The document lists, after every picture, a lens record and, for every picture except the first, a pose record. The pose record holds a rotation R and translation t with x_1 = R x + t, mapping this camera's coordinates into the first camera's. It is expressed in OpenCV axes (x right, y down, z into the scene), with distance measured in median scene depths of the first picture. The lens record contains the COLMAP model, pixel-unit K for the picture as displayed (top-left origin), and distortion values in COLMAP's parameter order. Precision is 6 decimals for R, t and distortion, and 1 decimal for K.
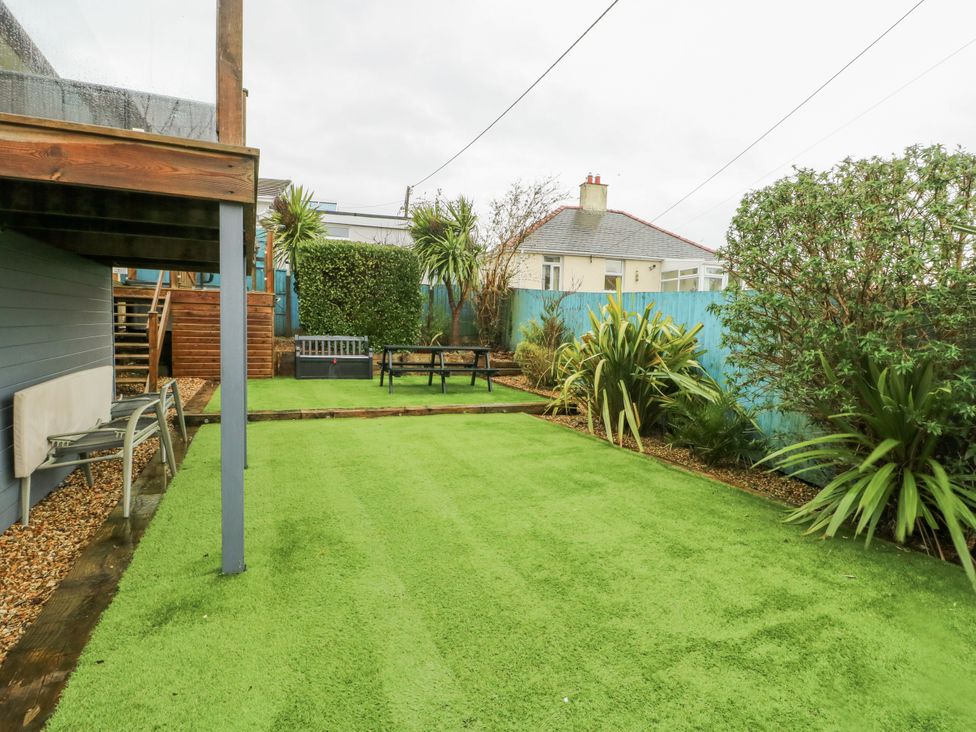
lens RADIAL K [[508.2, 0, 475.5], [0, 508.2, 373.3], [0, 0, 1]] dist [-0.008742, -0.008978]
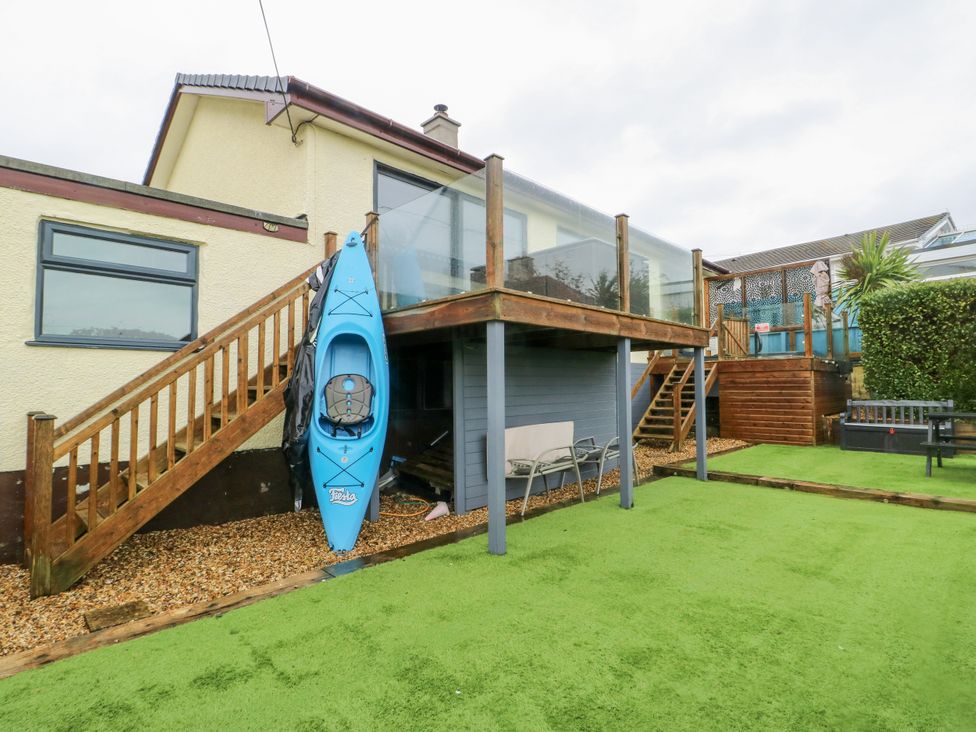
lens RADIAL K [[508.2, 0, 484.4], [0, 508.2, 361.6], [0, 0, 1]] dist [-0.008742, -0.008978]
pose [[0.351992, -0.079361, -0.932633, 0.271980], [-0.066076, 0.991806, -0.109335, -0.003967], [0.933668, 0.100109, 0.343864, 0.104351]]
